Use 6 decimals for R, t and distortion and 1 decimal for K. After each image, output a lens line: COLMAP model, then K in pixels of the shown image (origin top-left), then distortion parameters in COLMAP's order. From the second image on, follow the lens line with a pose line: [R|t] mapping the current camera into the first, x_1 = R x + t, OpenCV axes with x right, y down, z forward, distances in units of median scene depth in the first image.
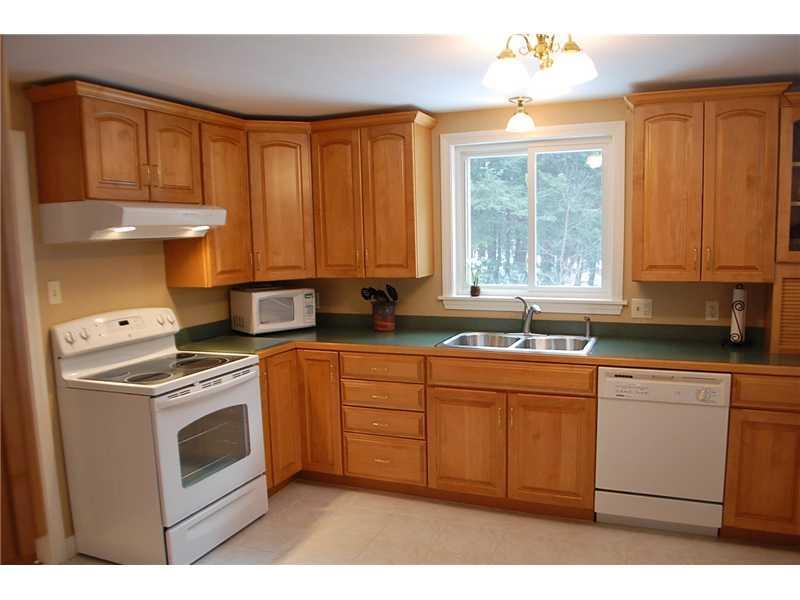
lens RADIAL K [[648.3, 0, 402.3], [0, 648.3, 310.5], [0, 0, 1]] dist [-0.066105, -0.000783]
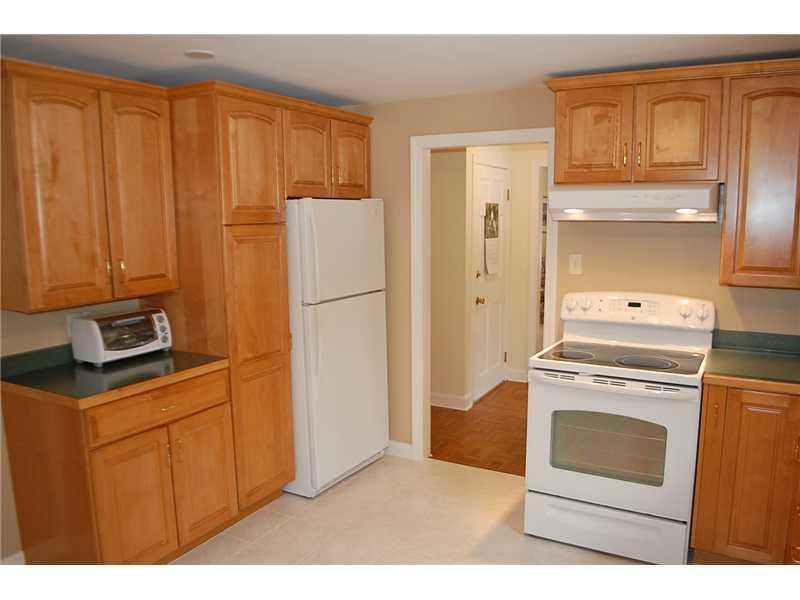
lens RADIAL K [[648.3, 0, 402.3], [0, 648.3, 310.5], [0, 0, 1]] dist [-0.066105, -0.000783]
pose [[-0.100680, 0.174279, -0.979536, 0.536202], [-0.111998, 0.976295, 0.185214, -0.107597], [0.988595, 0.128353, -0.078775, 0.671778]]
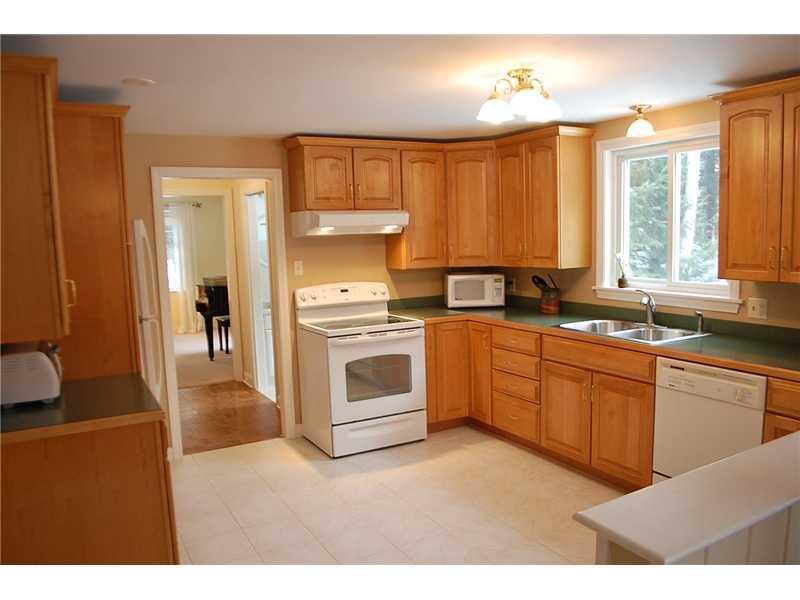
lens RADIAL K [[648.3, 0, 402.3], [0, 648.3, 310.5], [0, 0, 1]] dist [-0.066105, -0.000783]
pose [[0.781129, 0.075925, -0.619736, 0.562700], [-0.065648, 0.997064, 0.039409, -0.002626], [0.620908, 0.009901, 0.783821, -0.088853]]
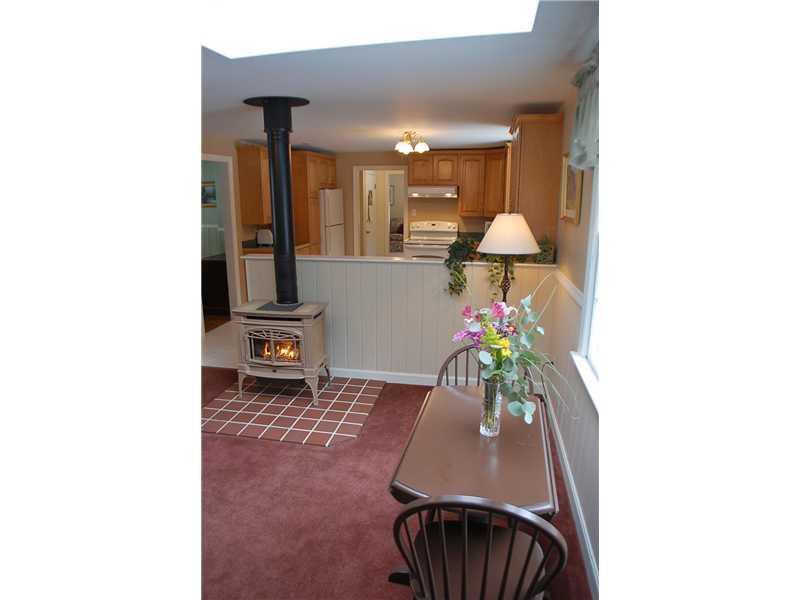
lens RADIAL K [[487.8, 0, 387.3], [0, 487.8, 308.7], [0, 0, 1]] dist [-0.060627, -0.000249]
pose [[0.186715, 0.249764, -0.950135, 1.704834], [-0.122843, 0.965488, 0.229660, -0.093623], [0.974704, 0.073836, 0.210952, 0.299293]]
